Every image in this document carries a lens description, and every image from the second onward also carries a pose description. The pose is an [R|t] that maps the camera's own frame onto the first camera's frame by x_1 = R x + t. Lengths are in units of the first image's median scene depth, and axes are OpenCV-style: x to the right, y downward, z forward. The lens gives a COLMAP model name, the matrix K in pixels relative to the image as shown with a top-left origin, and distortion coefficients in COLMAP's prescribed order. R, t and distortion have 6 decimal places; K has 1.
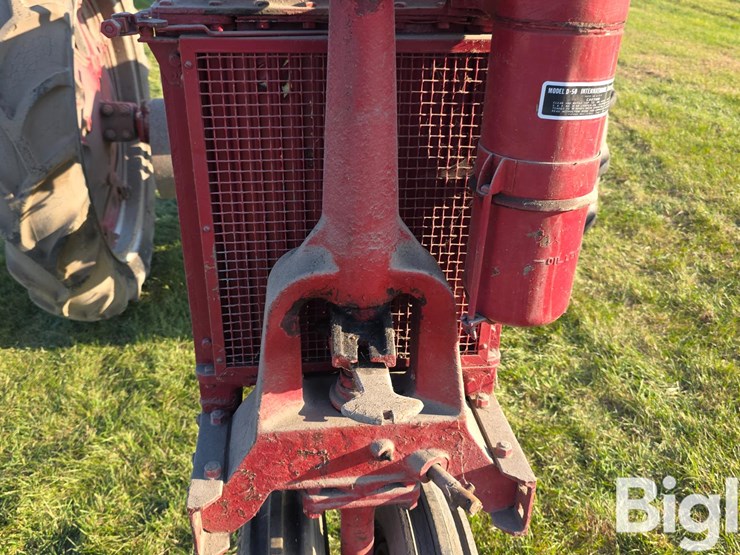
lens RADIAL K [[688.3, 0, 354.6], [0, 688.3, 276.3], [0, 0, 1]] dist [0.098206, -0.139165]
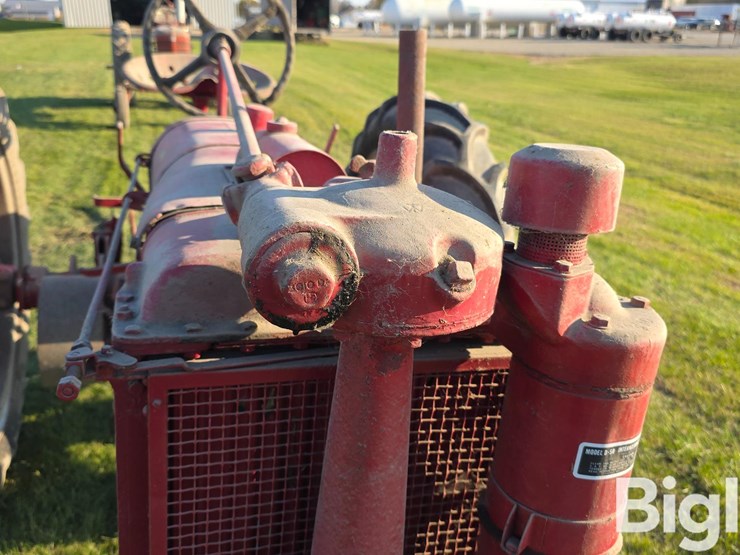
lens RADIAL K [[696.3, 0, 363.7], [0, 696.3, 257.7], [0, 0, 1]] dist [0.027846, -0.012094]
pose [[0.981330, 0.012122, 0.191947, -0.119077], [0.021358, 0.984971, -0.171397, -0.243303], [-0.191140, 0.172297, 0.966323, 0.094428]]
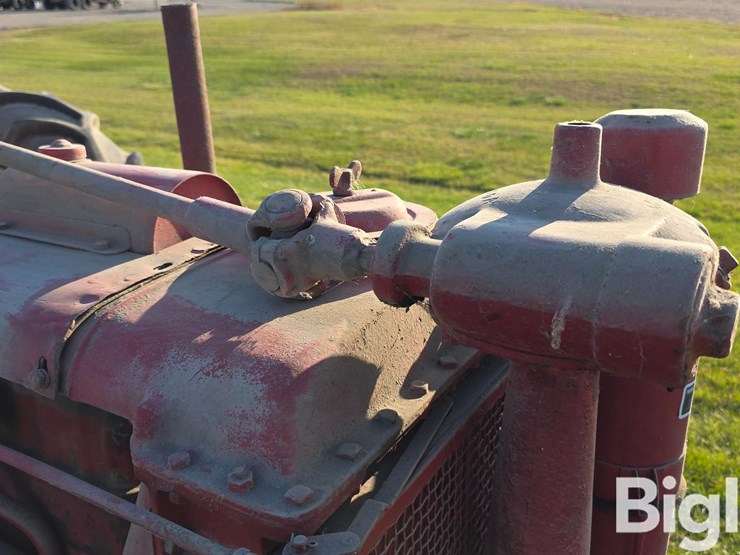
lens RADIAL K [[688.3, 0, 354.6], [0, 688.3, 276.3], [0, 0, 1]] dist [0.098206, -0.139165]
pose [[0.616350, -0.267221, 0.740746, -0.442262], [0.369527, 0.928810, 0.027593, -0.407044], [-0.695386, 0.256719, 0.671218, 0.426175]]
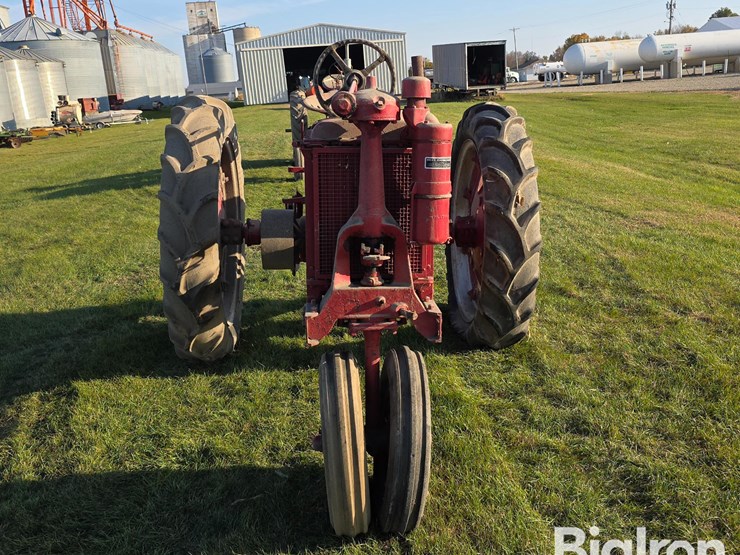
lens RADIAL K [[790.0, 0, 371.4], [0, 790.0, 231.6], [0, 0, 1]] dist [0.108028, -0.020498]
pose [[0.998918, -0.001674, -0.046468, 0.125202], [-0.012790, 0.950905, -0.309219, 0.804886], [0.044704, 0.309479, 0.949855, -1.628894]]
